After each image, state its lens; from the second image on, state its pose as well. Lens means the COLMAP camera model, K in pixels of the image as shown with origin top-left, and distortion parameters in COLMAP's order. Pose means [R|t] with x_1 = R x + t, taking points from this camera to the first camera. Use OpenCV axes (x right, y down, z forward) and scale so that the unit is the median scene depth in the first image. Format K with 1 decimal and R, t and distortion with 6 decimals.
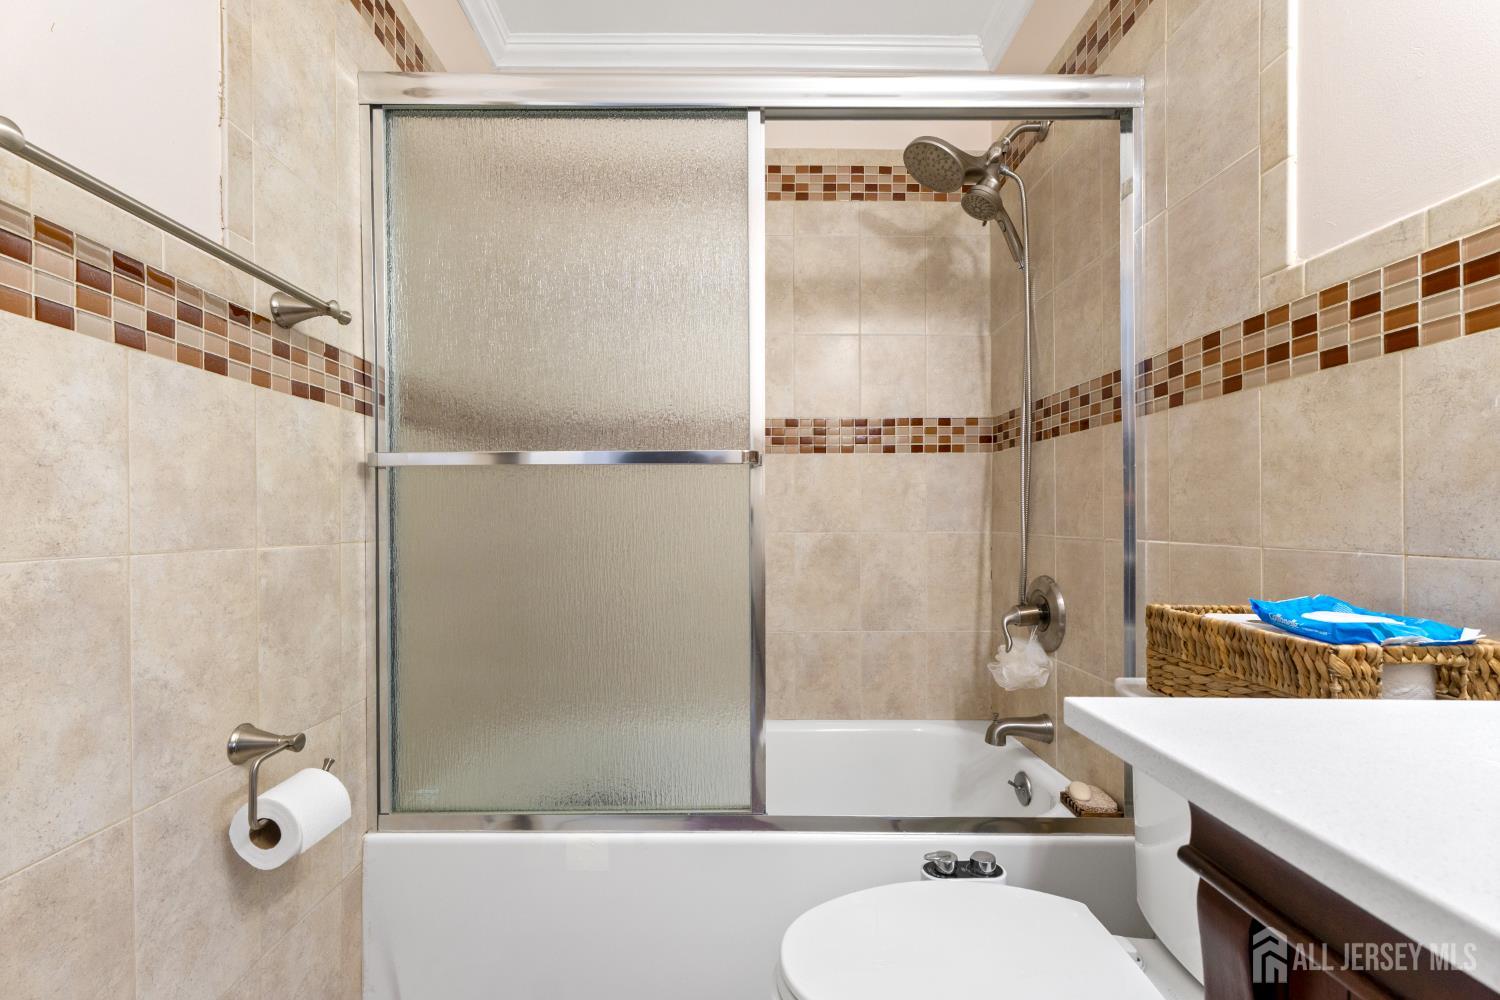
lens RADIAL K [[637.9, 0, 737.1], [0, 637.9, 518.1], [0, 0, 1]] dist [0.006602, 0.000099]
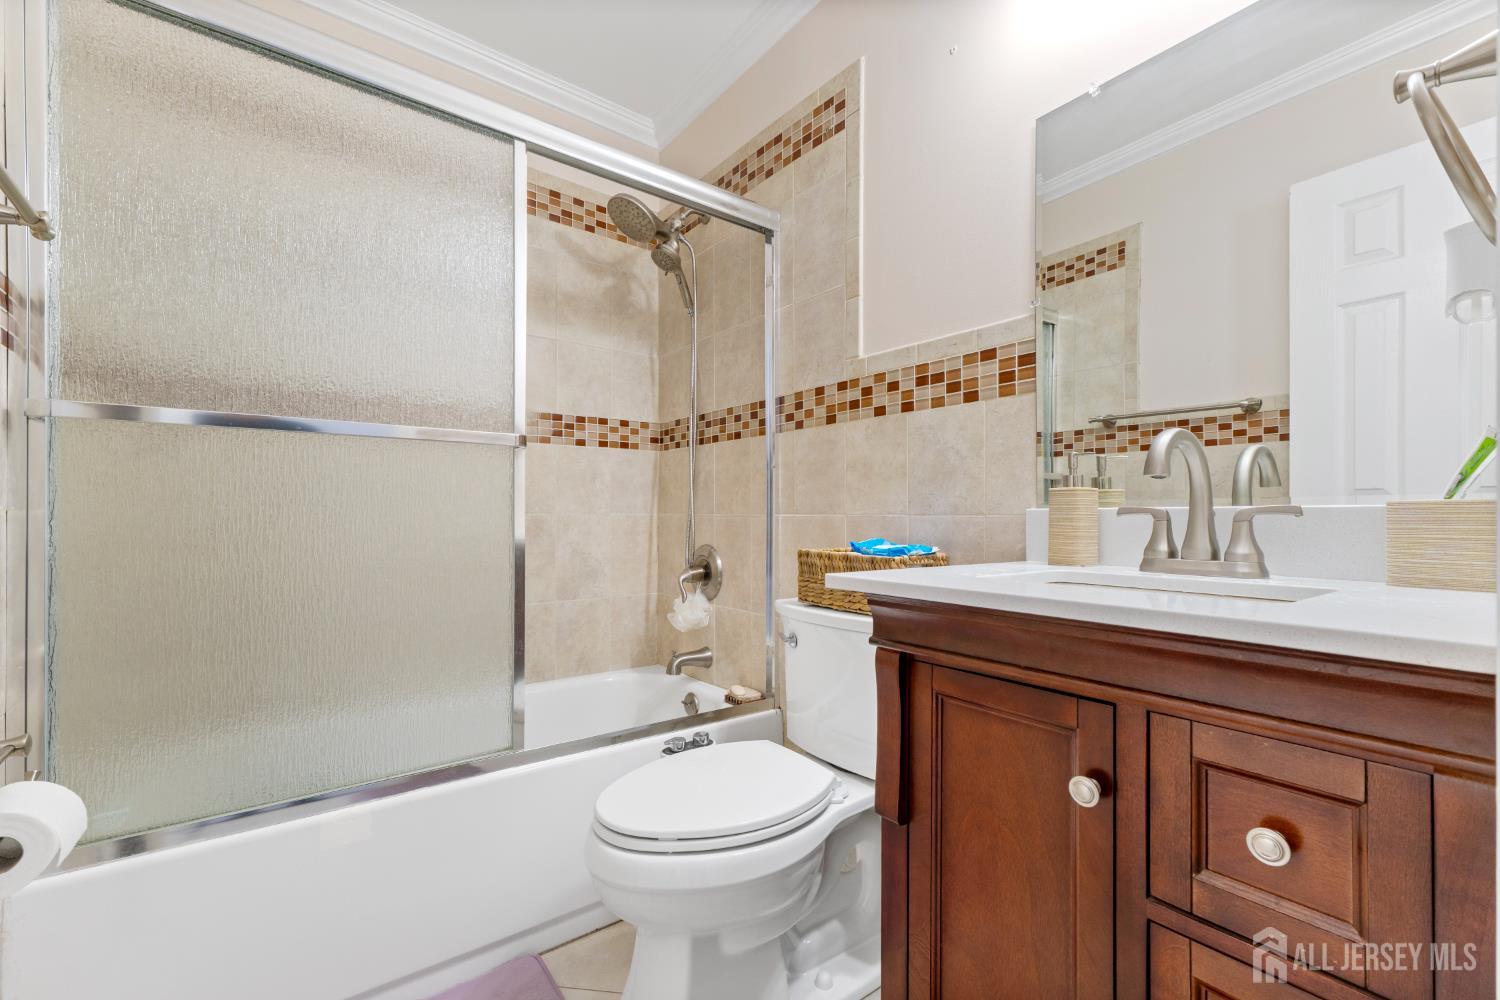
lens RADIAL K [[637.9, 0, 746.9], [0, 637.9, 508.9], [0, 0, 1]] dist [0.006602, 0.000099]
pose [[0.797844, 0.012996, 0.602724, -0.301140], [-0.005772, 0.999886, -0.013920, 0.037953], [-0.602836, 0.007627, 0.797828, -0.148499]]
